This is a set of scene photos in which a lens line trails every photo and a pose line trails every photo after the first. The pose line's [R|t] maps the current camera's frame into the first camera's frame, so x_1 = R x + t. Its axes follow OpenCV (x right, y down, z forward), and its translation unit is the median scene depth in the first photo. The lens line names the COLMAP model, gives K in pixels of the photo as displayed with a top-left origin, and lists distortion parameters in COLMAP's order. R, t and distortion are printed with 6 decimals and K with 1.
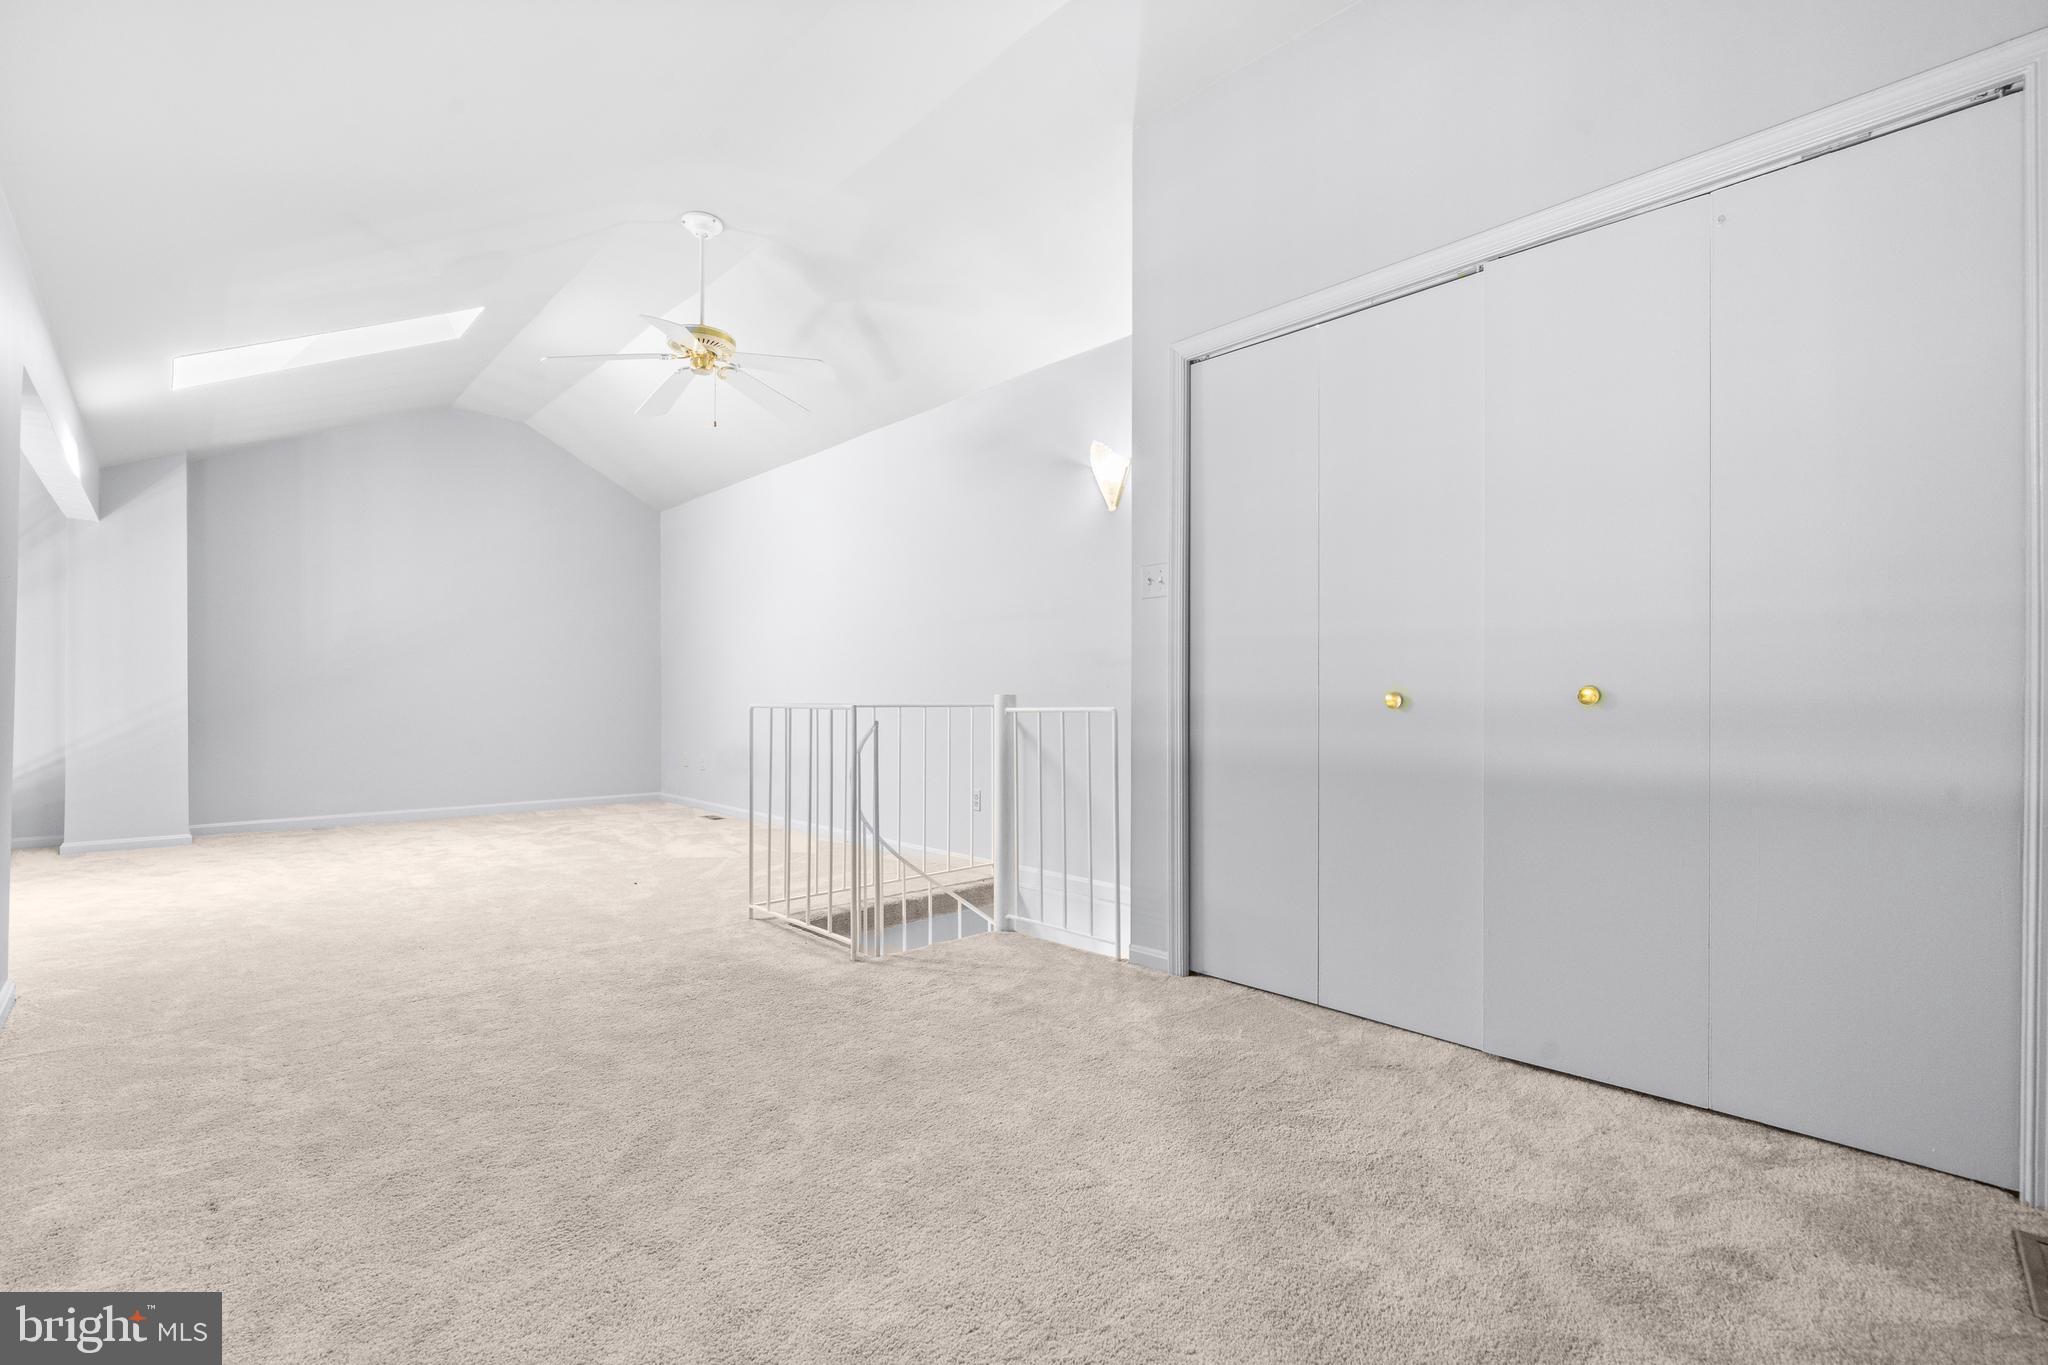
lens RADIAL K [[839.3, 0, 1002.0], [0, 839.3, 672.7], [0, 0, 1]] dist [-0.017774, 0.000568]
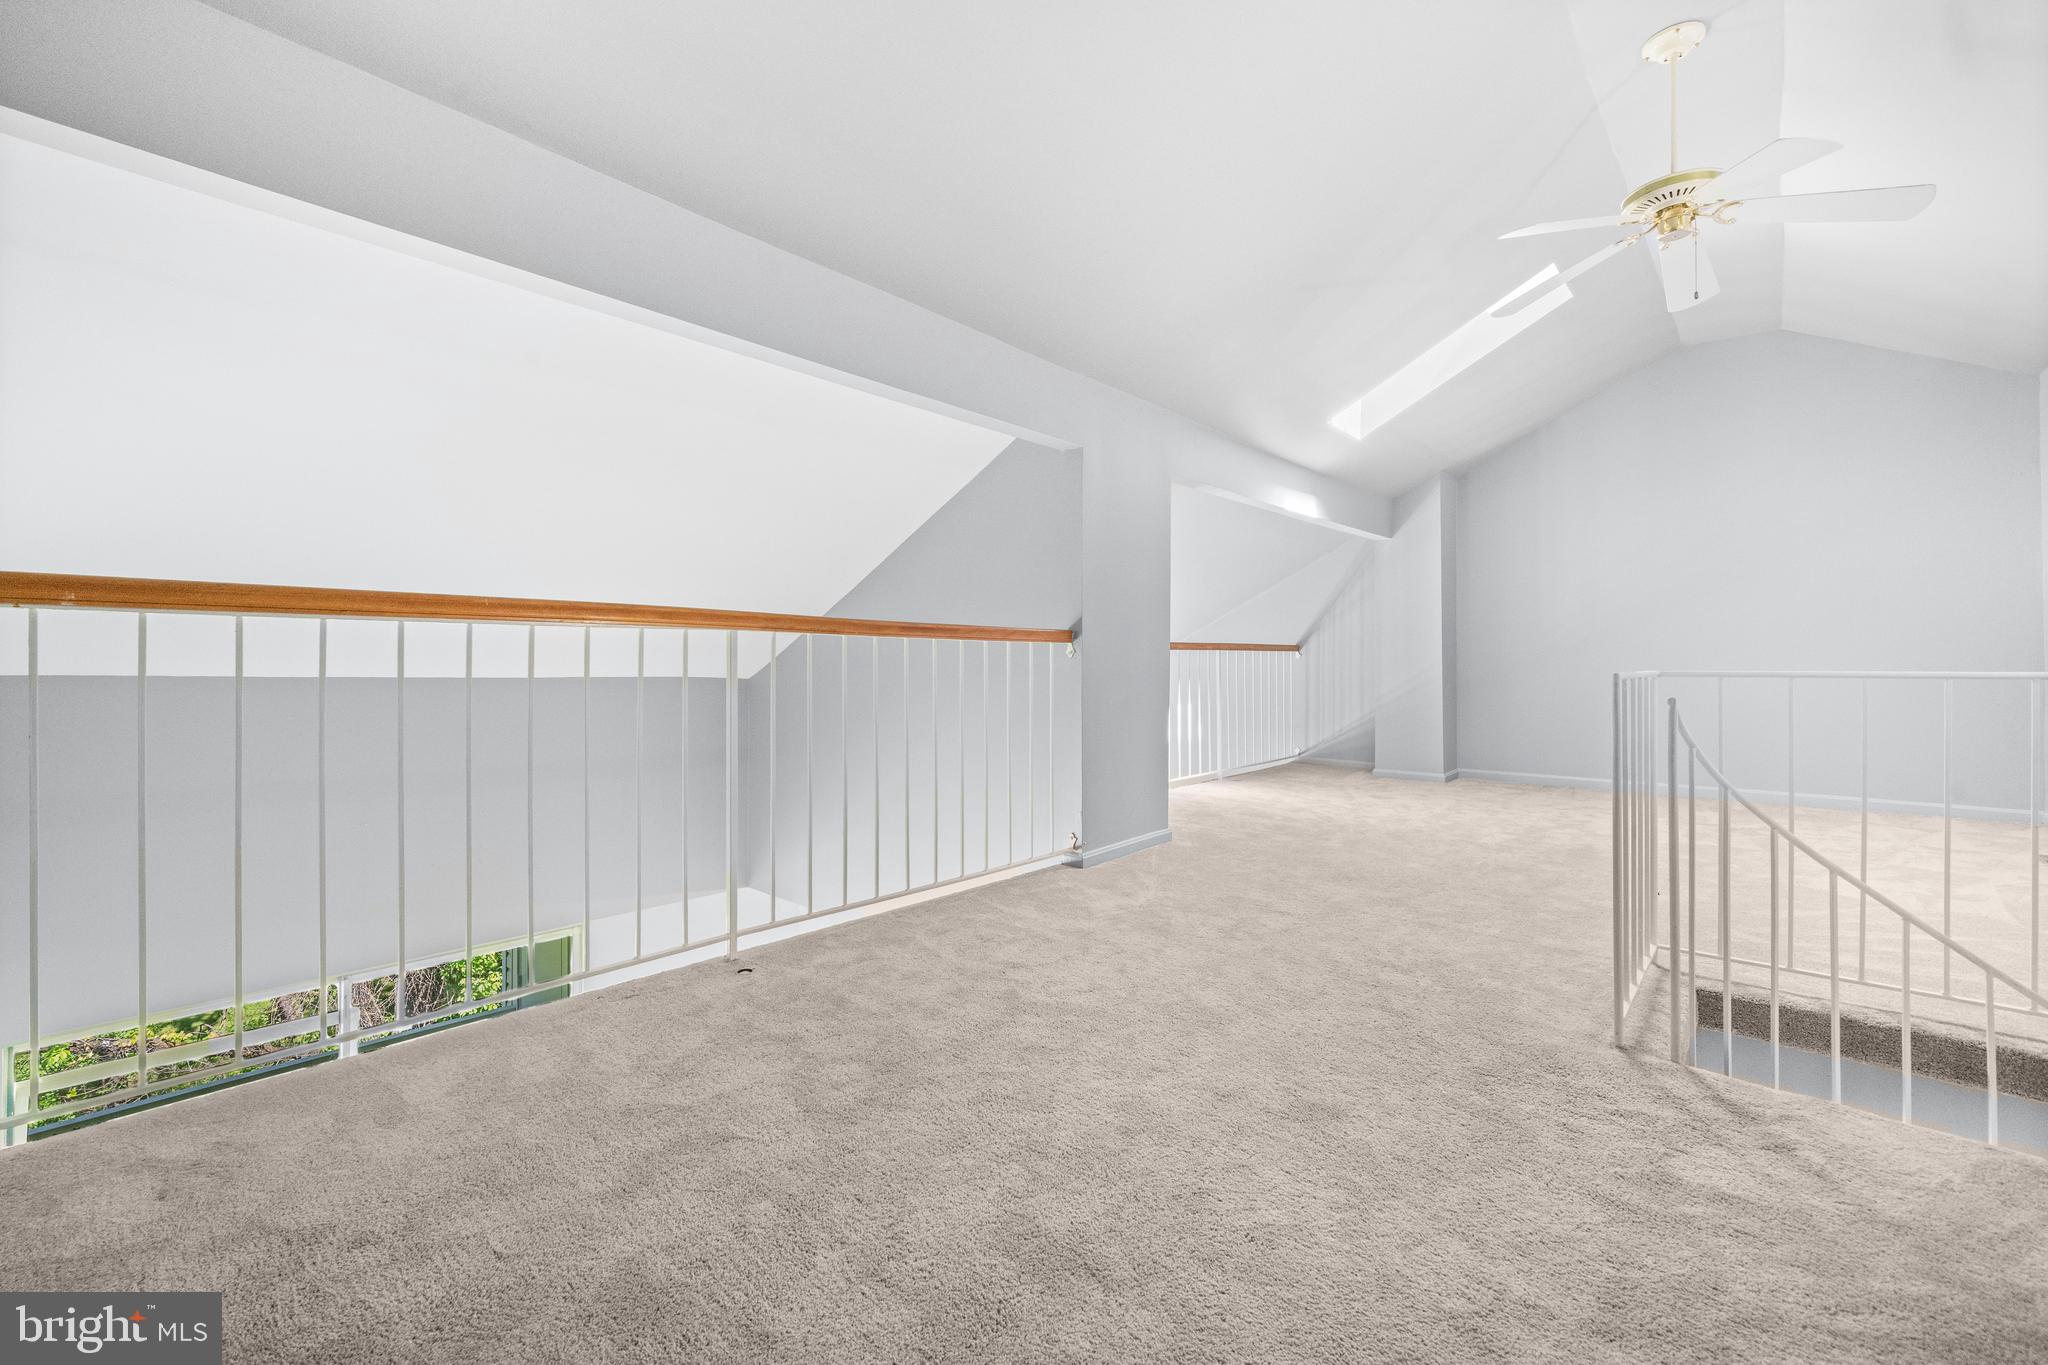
lens RADIAL K [[839.3, 0, 1002.0], [0, 839.3, 672.7], [0, 0, 1]] dist [-0.017774, 0.000568]
pose [[0.054839, 0.003625, -0.998489, 0.465752], [0.038426, 0.999245, 0.005738, 0.007589], [0.997756, -0.038683, 0.054659, 0.439855]]
